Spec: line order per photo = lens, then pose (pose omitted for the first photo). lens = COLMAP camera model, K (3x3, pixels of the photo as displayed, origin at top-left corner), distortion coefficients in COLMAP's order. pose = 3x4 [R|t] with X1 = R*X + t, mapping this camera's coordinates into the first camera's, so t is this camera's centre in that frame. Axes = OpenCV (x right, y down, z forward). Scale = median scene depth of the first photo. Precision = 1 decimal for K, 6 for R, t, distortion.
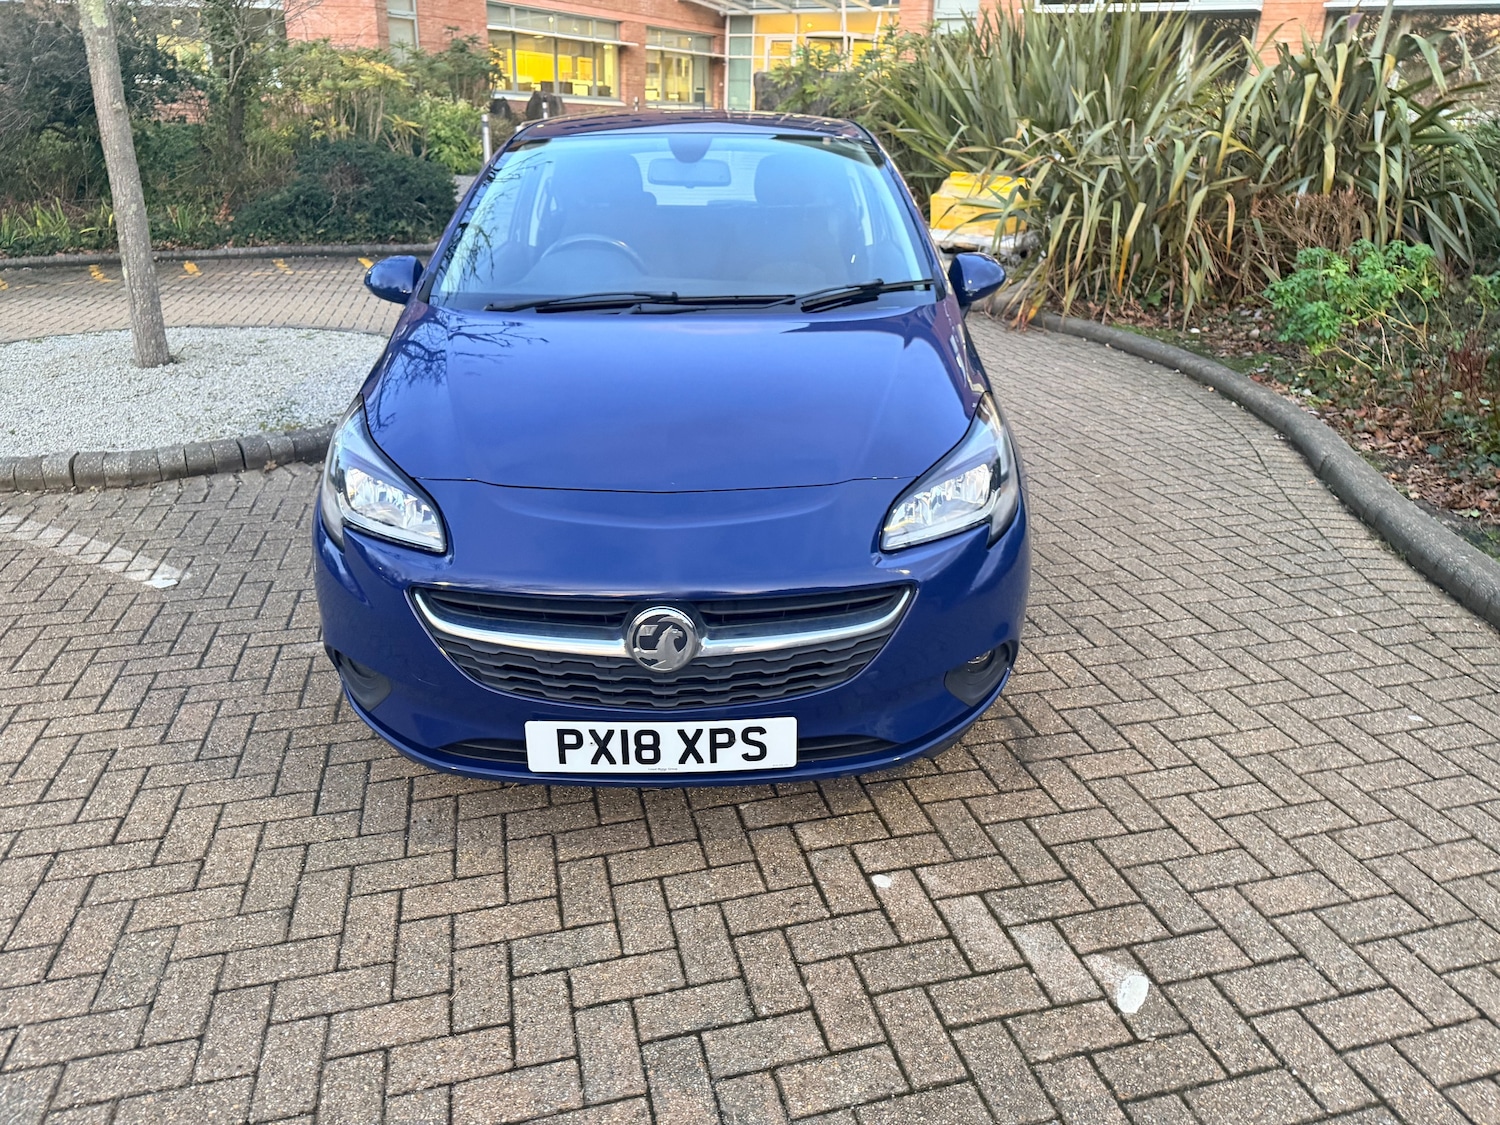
lens RADIAL K [[1067.8, 0, 750.0], [0, 1067.8, 562.5], [0, 0, 1]] dist [0.029691, -0.045959]
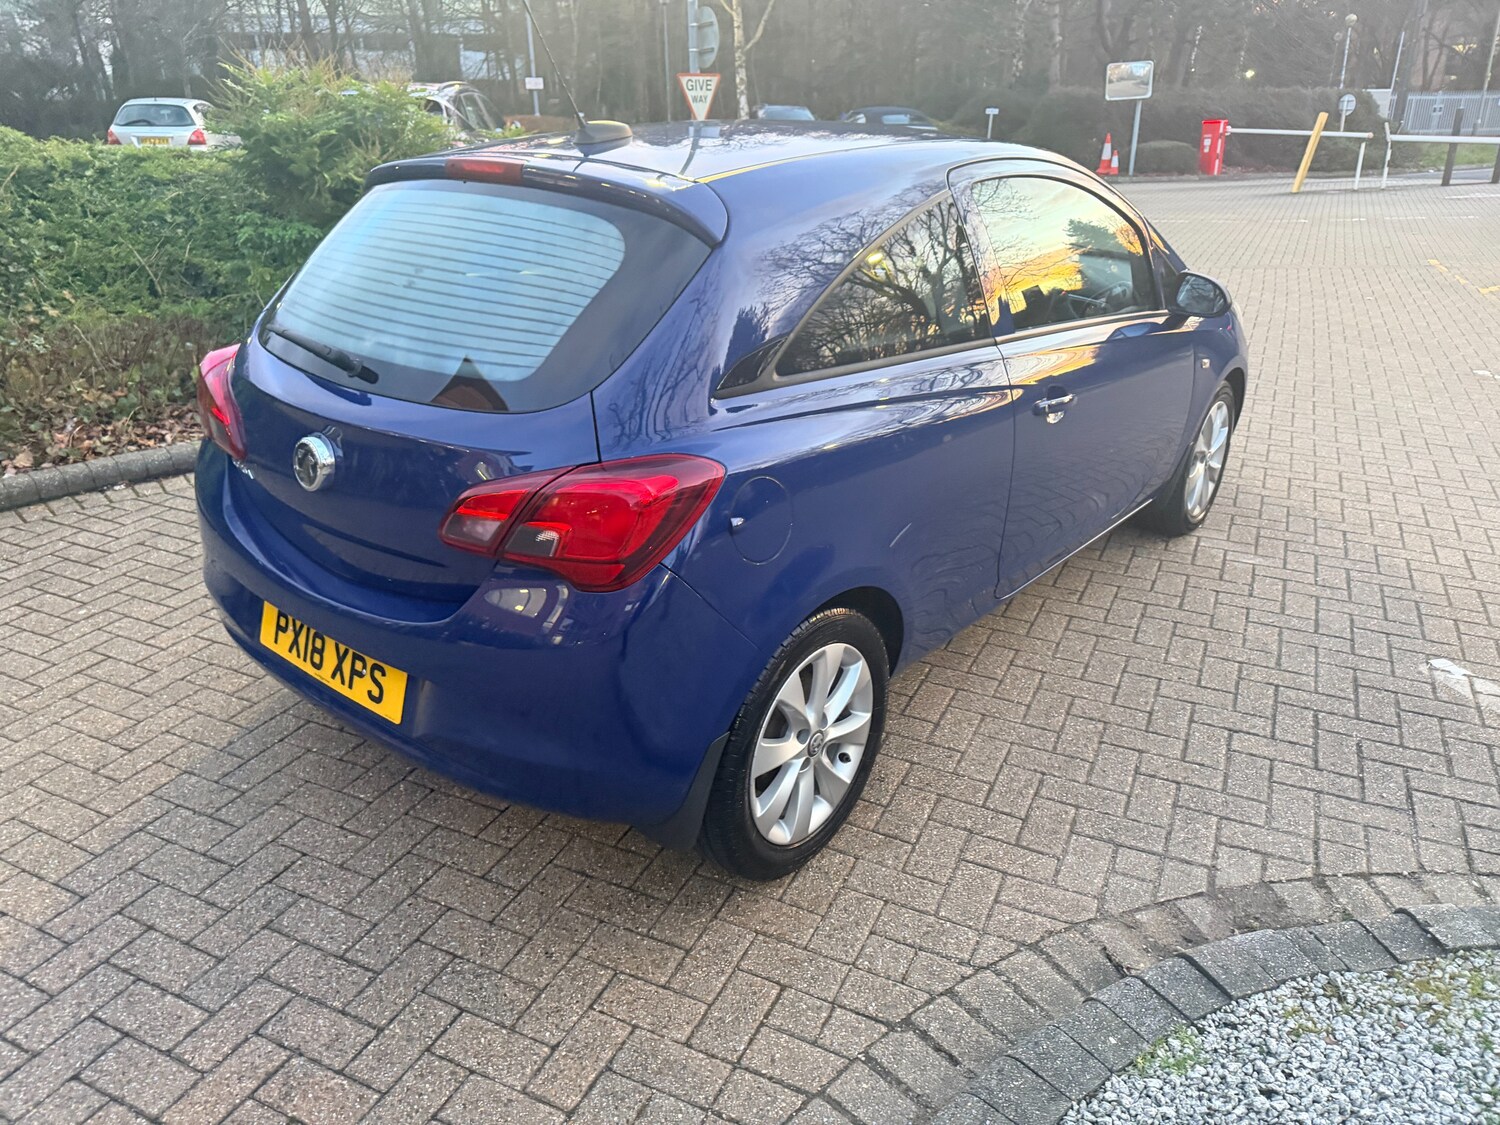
lens RADIAL K [[1052.1, 0, 743.0], [0, 1052.1, 582.6], [0, 0, 1]] dist [-0.006804, 0.003498]
pose [[-0.773166, -0.282247, 0.567936, -0.897514], [0.216805, 0.723929, 0.654921, -1.164663], [-0.595995, 0.629494, -0.498525, 2.751183]]
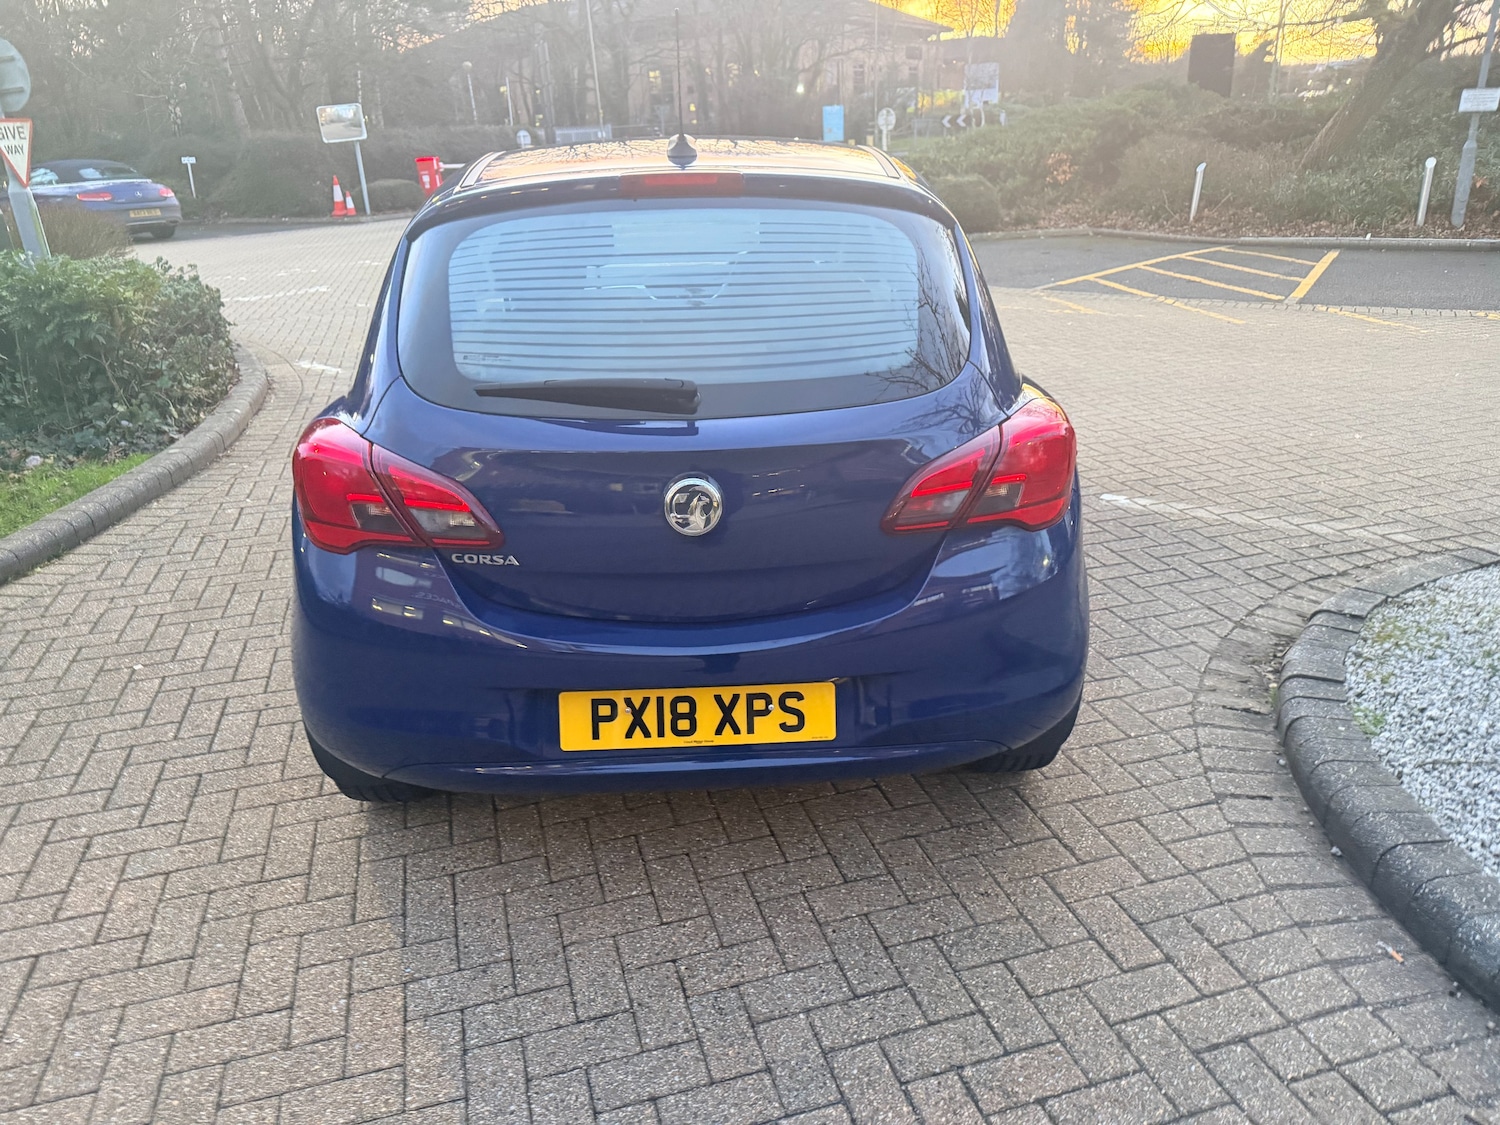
lens RADIAL K [[1058.2, 0, 750.0], [0, 1058.2, 562.5], [0, 0, 1]] dist [0.031822, -0.043927]
pose [[-0.999059, 0.028510, -0.032686, -0.099723], [-0.001792, 0.725823, 0.687879, -1.269791], [0.043335, 0.687290, -0.725089, 3.093342]]
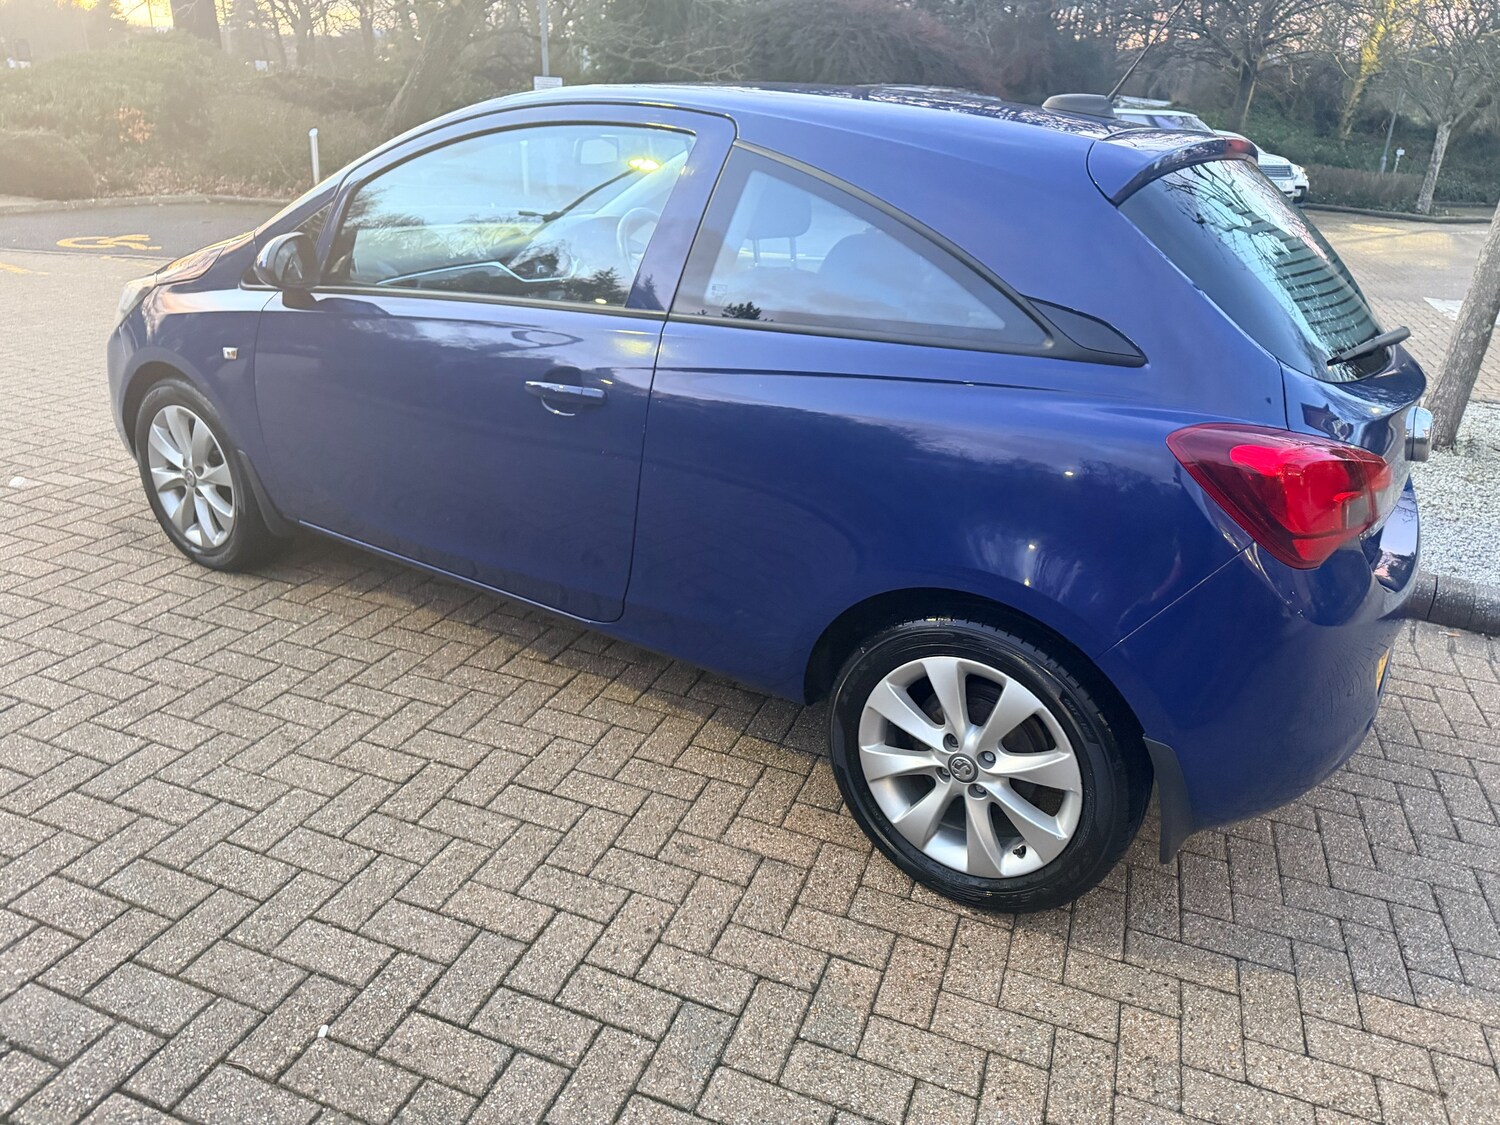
lens RADIAL K [[1044.4, 0, 755.8], [0, 1044.4, 565.9], [0, 0, 1]] dist [0.043627, -0.064055]
pose [[-0.558827, 0.286932, -0.778063, 0.996020], [-0.358611, 0.762361, 0.538706, -0.934327], [0.747737, 0.580065, -0.323131, 2.388783]]
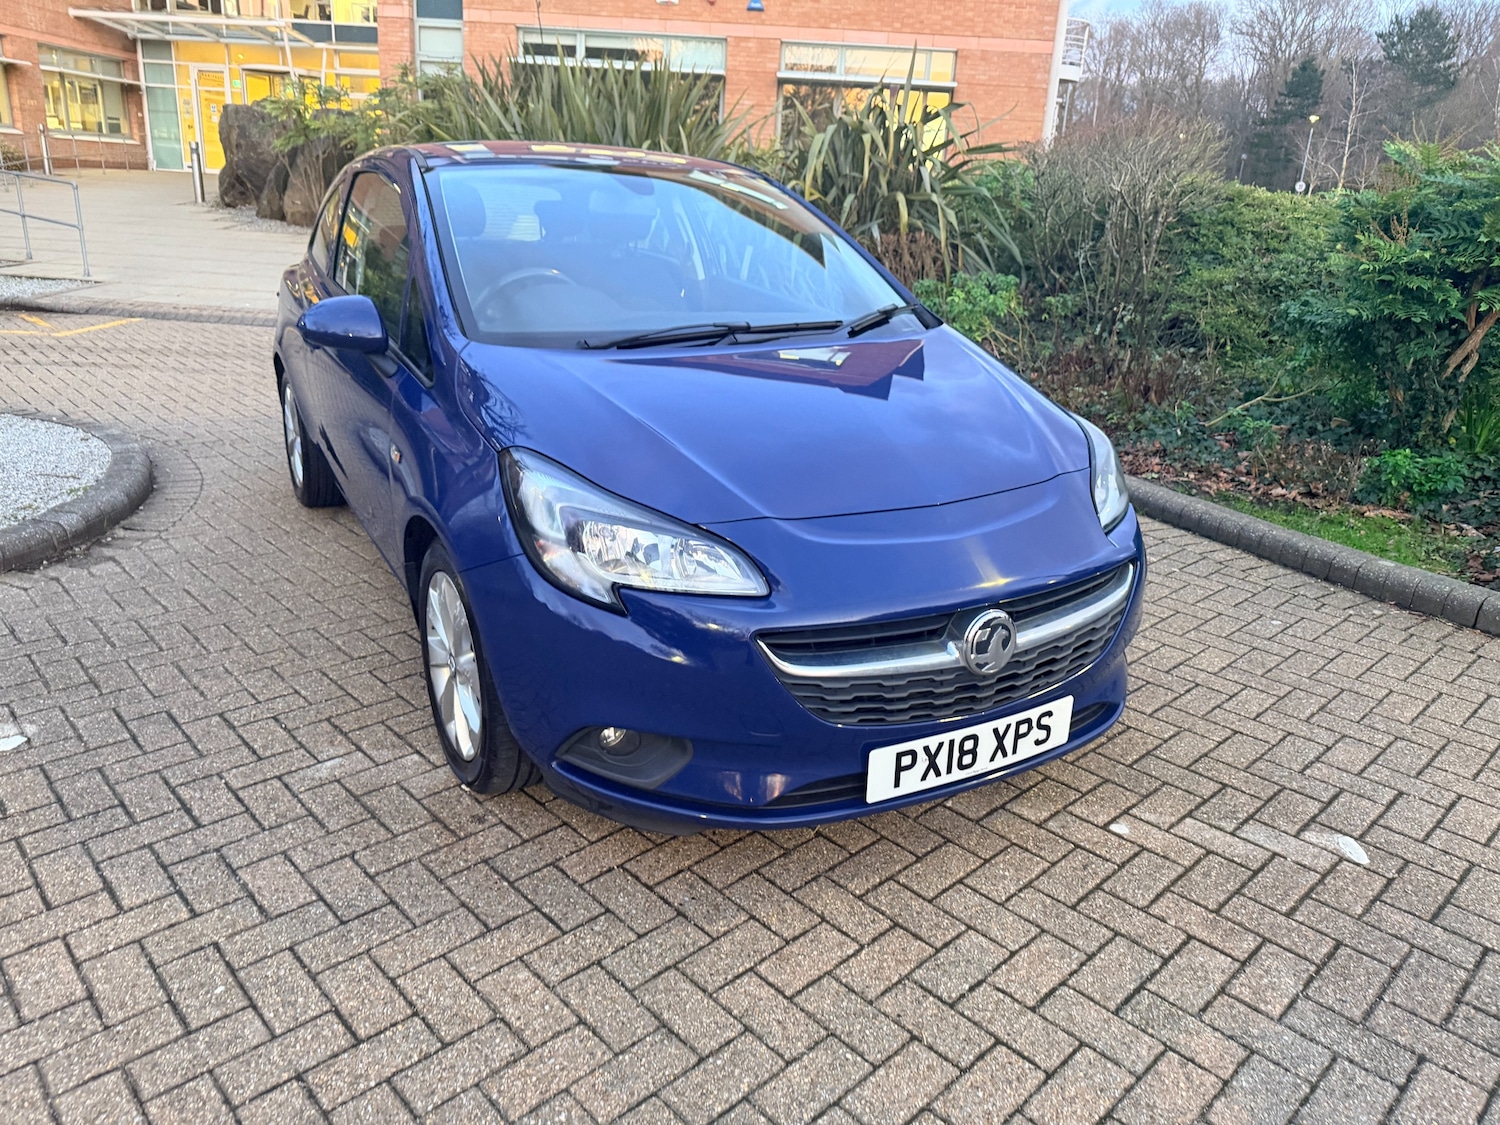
lens RADIAL K [[1069.8, 0, 759.5], [0, 1069.8, 560.1], [0, 0, 1]] dist [0.003436, -0.008580]
pose [[0.872955, -0.139391, 0.467461, -0.658626], [0.157394, 0.987536, 0.000546, -0.037687], [-0.461710, 0.073099, 0.884014, 0.154373]]
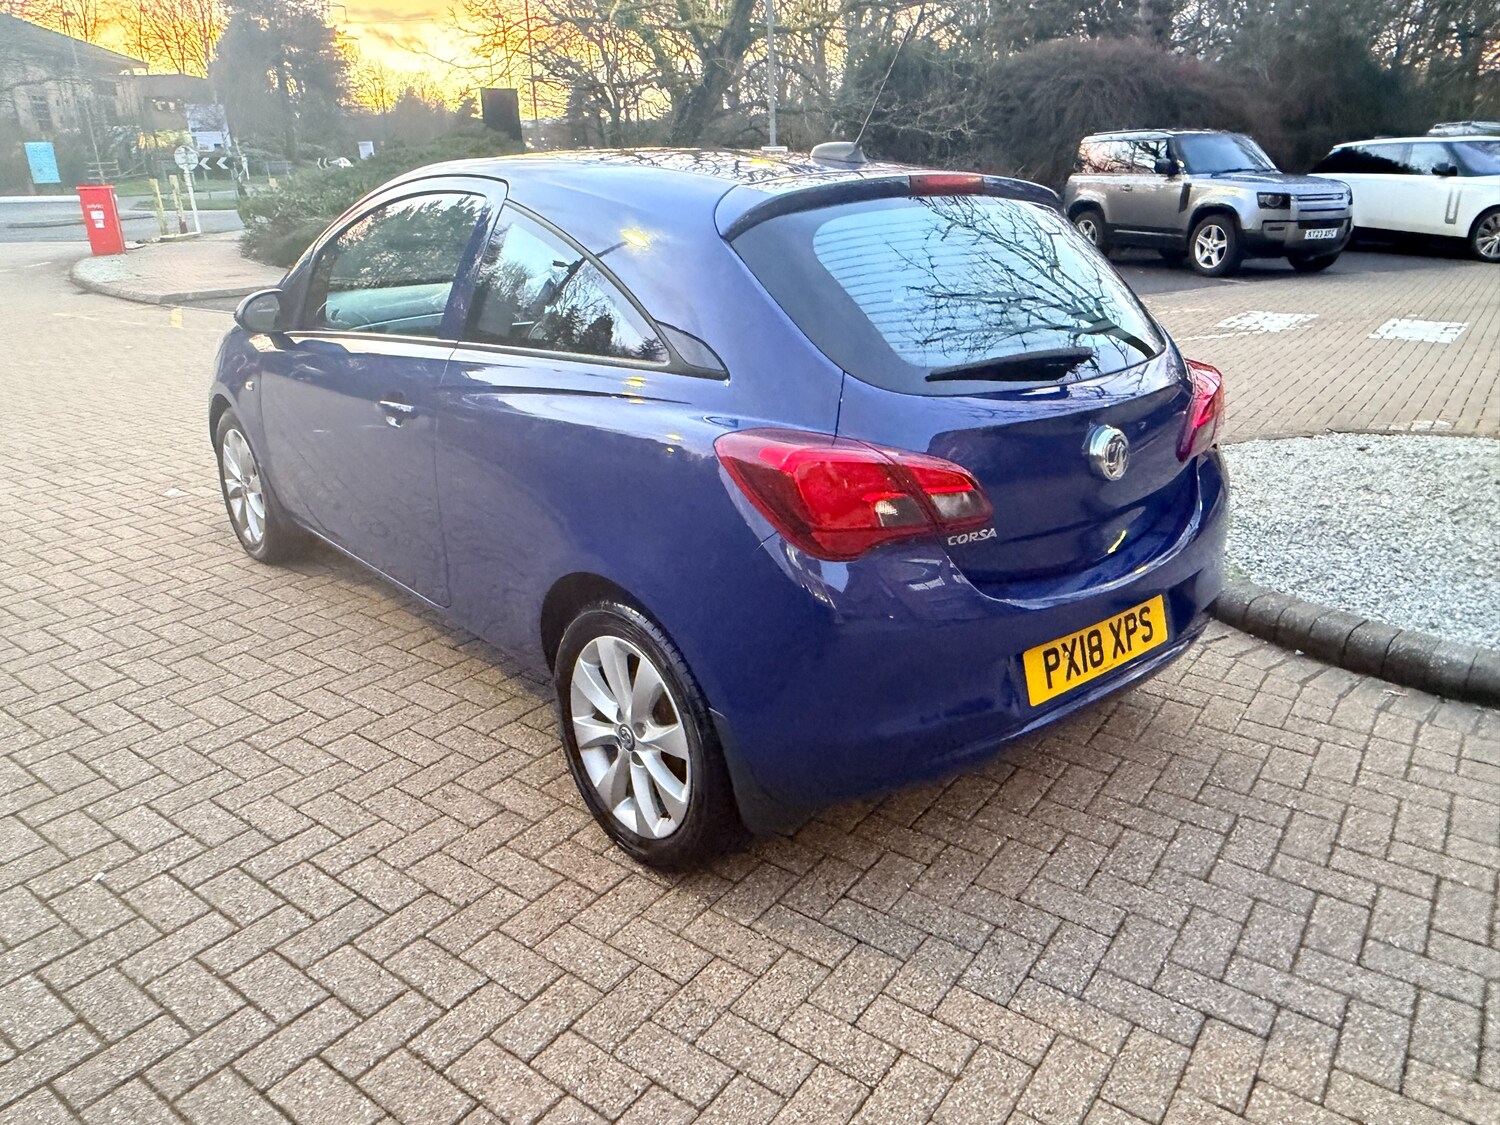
lens RADIAL K [[1065.5, 0, 748.9], [0, 1065.5, 587.5], [0, 0, 1]] dist [-0.037512, 0.049060]
pose [[-0.766767, 0.225721, -0.600931, 0.752275], [-0.241645, 0.765783, 0.595973, -1.125120], [0.594707, 0.602185, -0.532632, 2.841246]]
